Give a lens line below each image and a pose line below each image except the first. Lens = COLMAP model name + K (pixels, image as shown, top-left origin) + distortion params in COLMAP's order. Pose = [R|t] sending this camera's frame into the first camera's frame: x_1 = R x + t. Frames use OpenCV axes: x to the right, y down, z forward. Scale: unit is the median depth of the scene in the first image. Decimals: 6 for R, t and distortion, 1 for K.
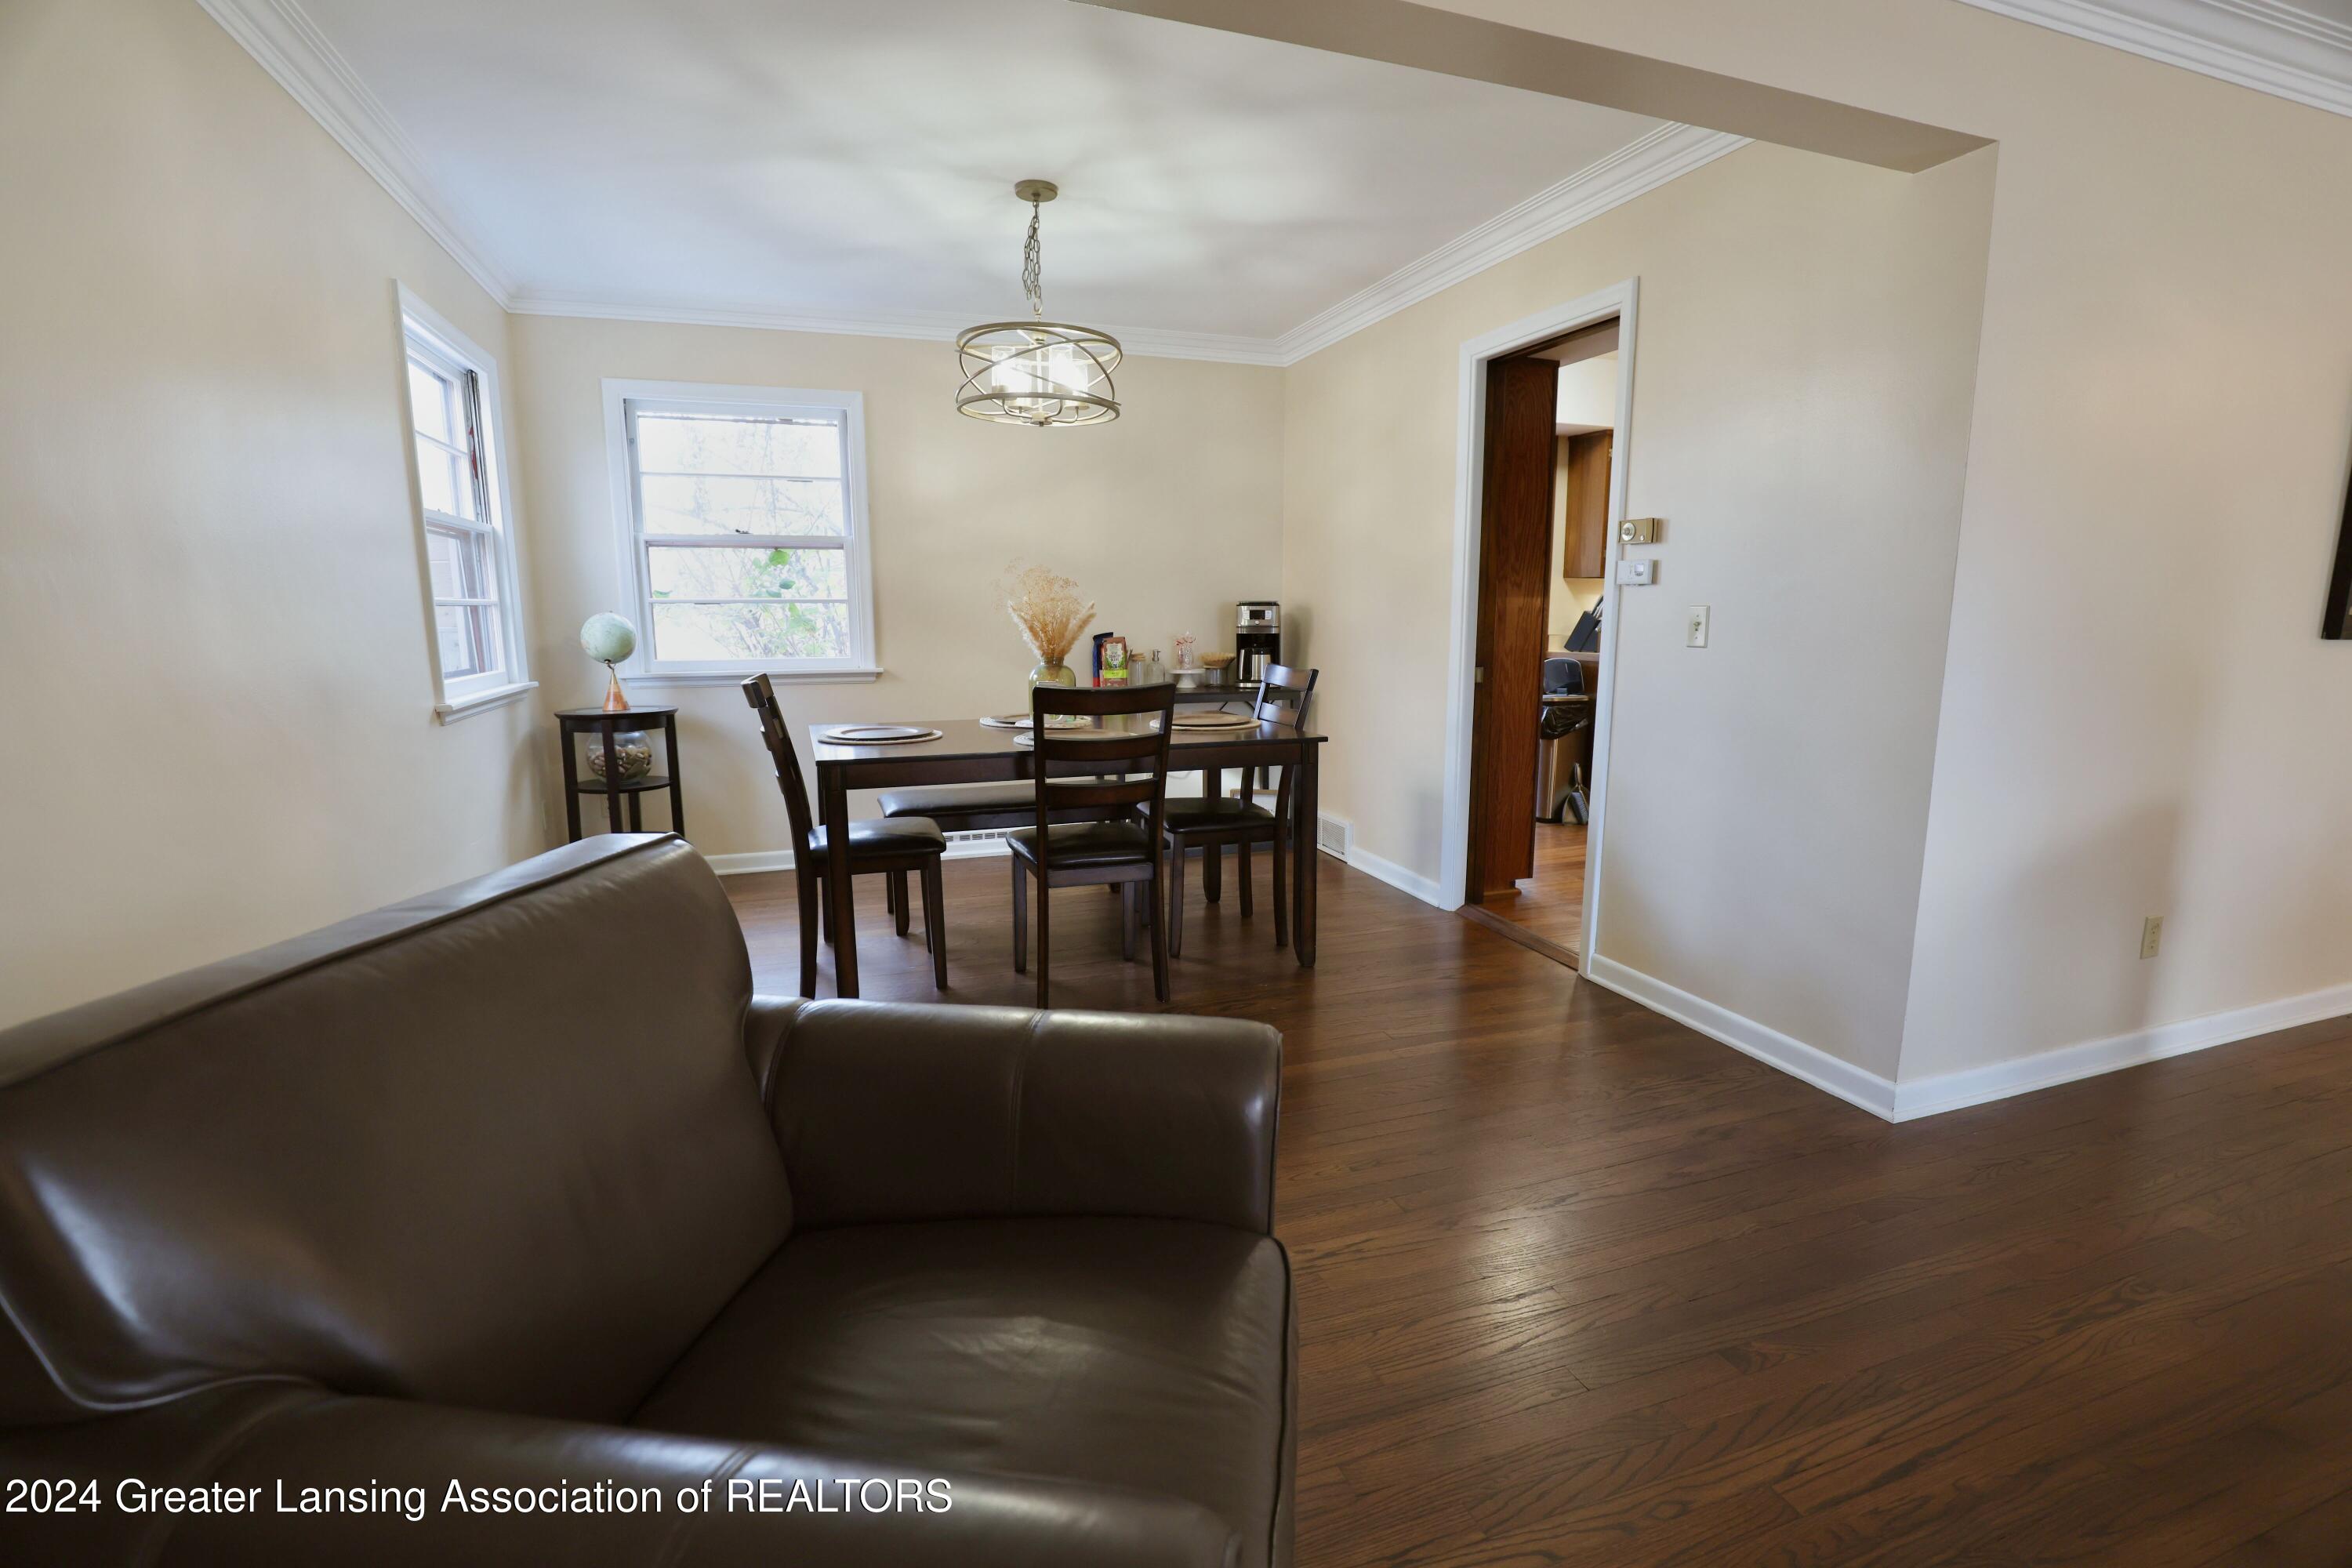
lens RADIAL K [[1065.4, 0, 1178.5], [0, 1065.4, 783.3], [0, 0, 1]] dist [-0.021601, 0.001146]
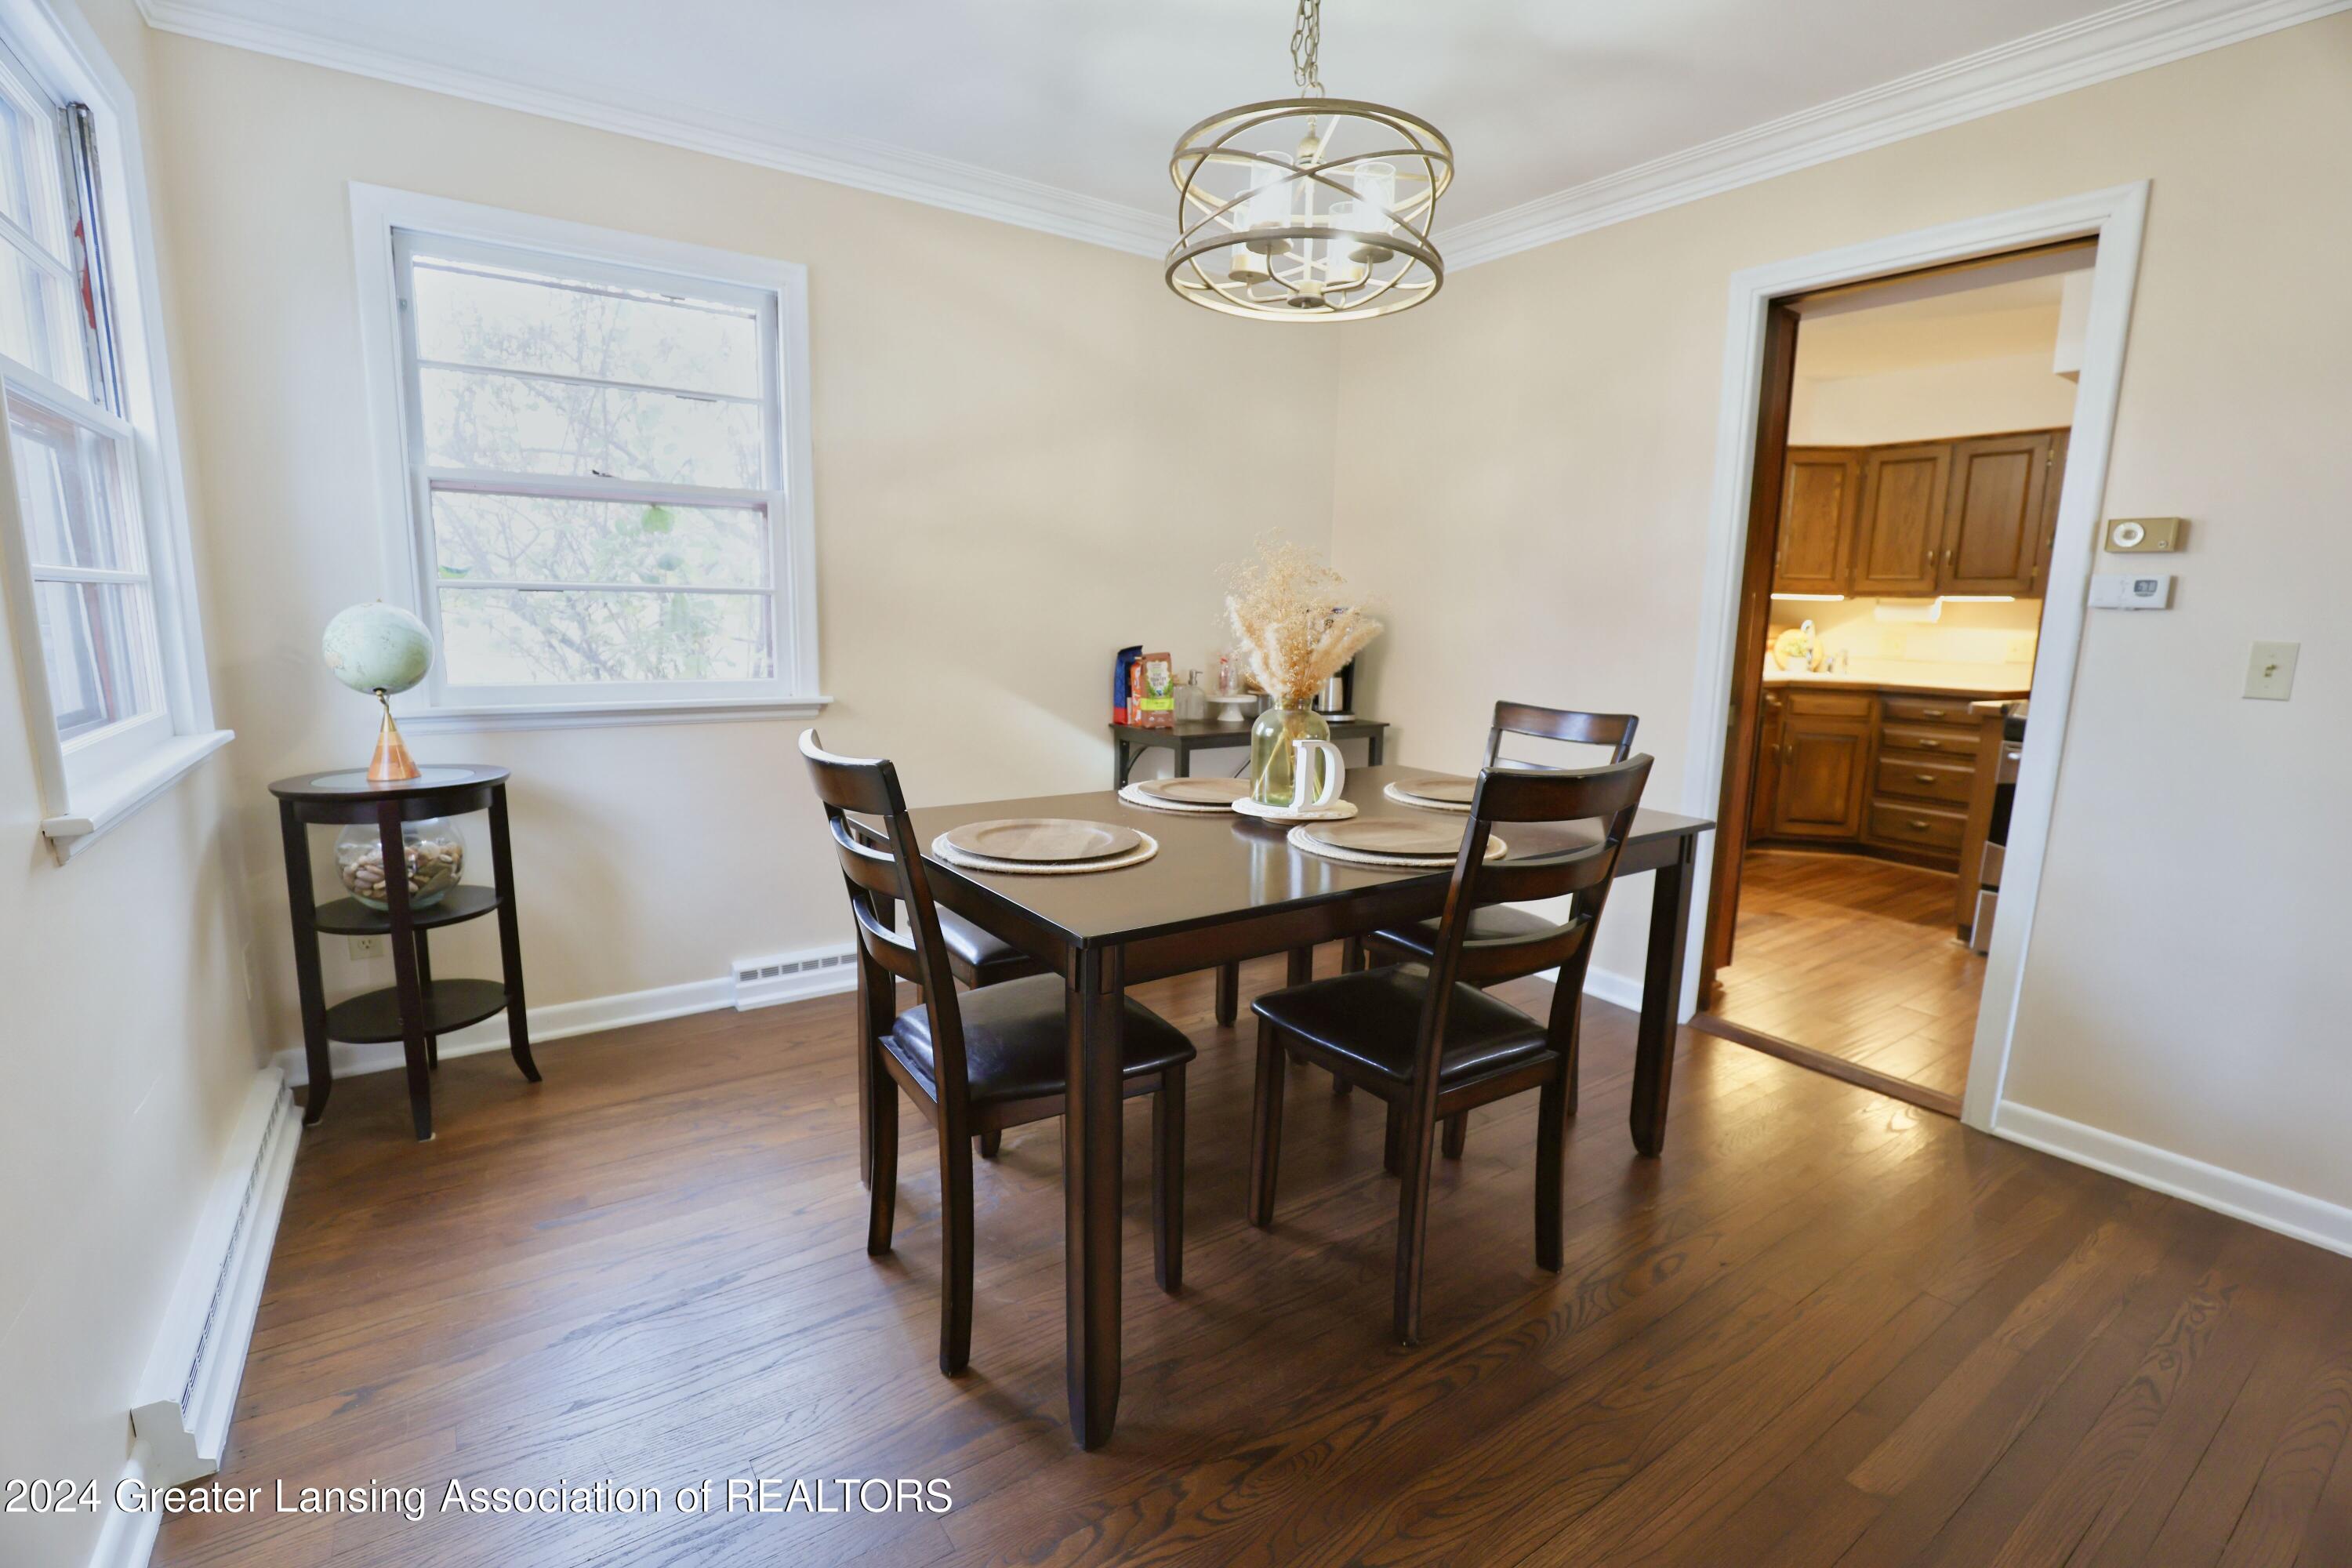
lens RADIAL K [[1065.4, 0, 1182.1], [0, 1065.4, 785.4], [0, 0, 1]] dist [-0.021601, 0.001146]
pose [[0.961655, -0.020181, 0.273517, -0.282884], [0.019508, 0.999796, 0.005181, -0.060017], [-0.273566, 0.000354, 0.961853, 0.354920]]
